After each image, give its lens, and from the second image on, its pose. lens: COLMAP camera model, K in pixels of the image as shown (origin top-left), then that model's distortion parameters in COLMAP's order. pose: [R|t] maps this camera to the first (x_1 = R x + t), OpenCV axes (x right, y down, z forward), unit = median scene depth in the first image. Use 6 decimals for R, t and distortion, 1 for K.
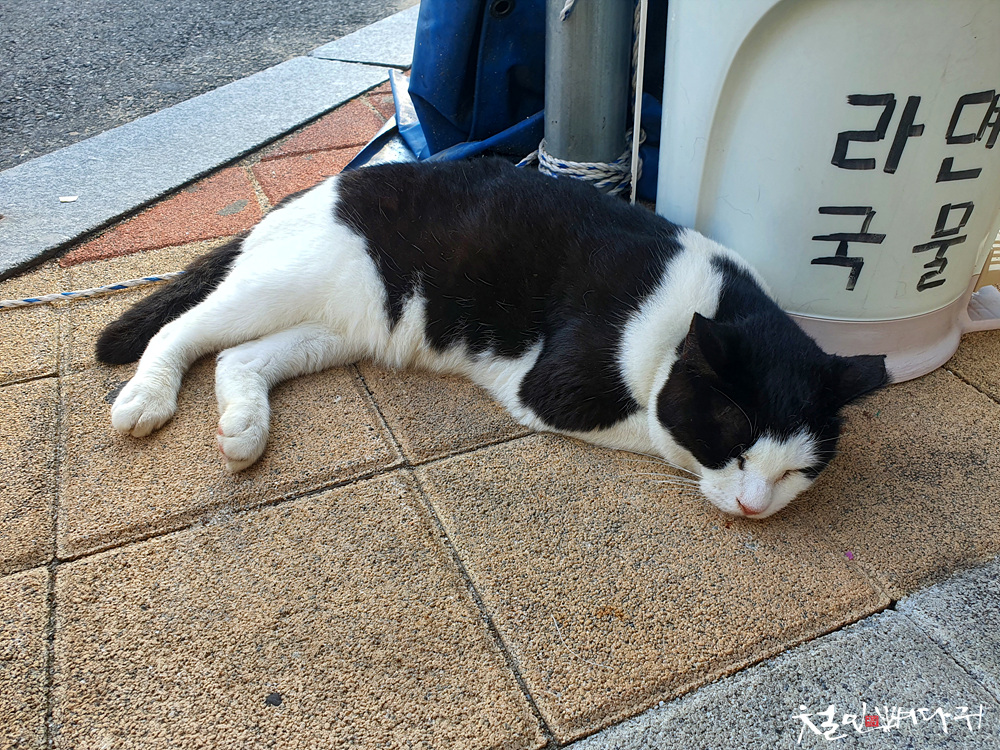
lens RADIAL K [[776.3, 0, 501.6], [0, 776.3, 375.1], [0, 0, 1]] dist [0.017440, 0.006489]
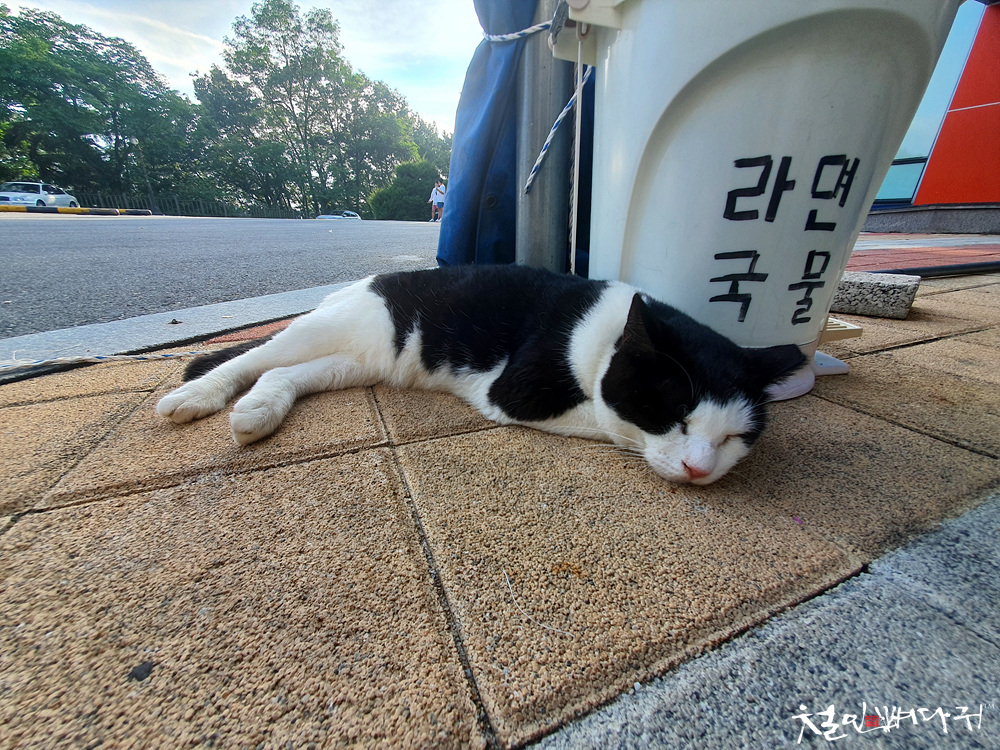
lens RADIAL K [[405.0, 0, 496.3], [0, 405.0, 373.2], [0, 0, 1]] dist [0.006903, 0.001977]
pose [[0.999849, 0.013170, -0.011295, 0.051886], [-0.015403, 0.973410, -0.228552, 0.170712], [0.007985, 0.228692, 0.973466, 0.427391]]
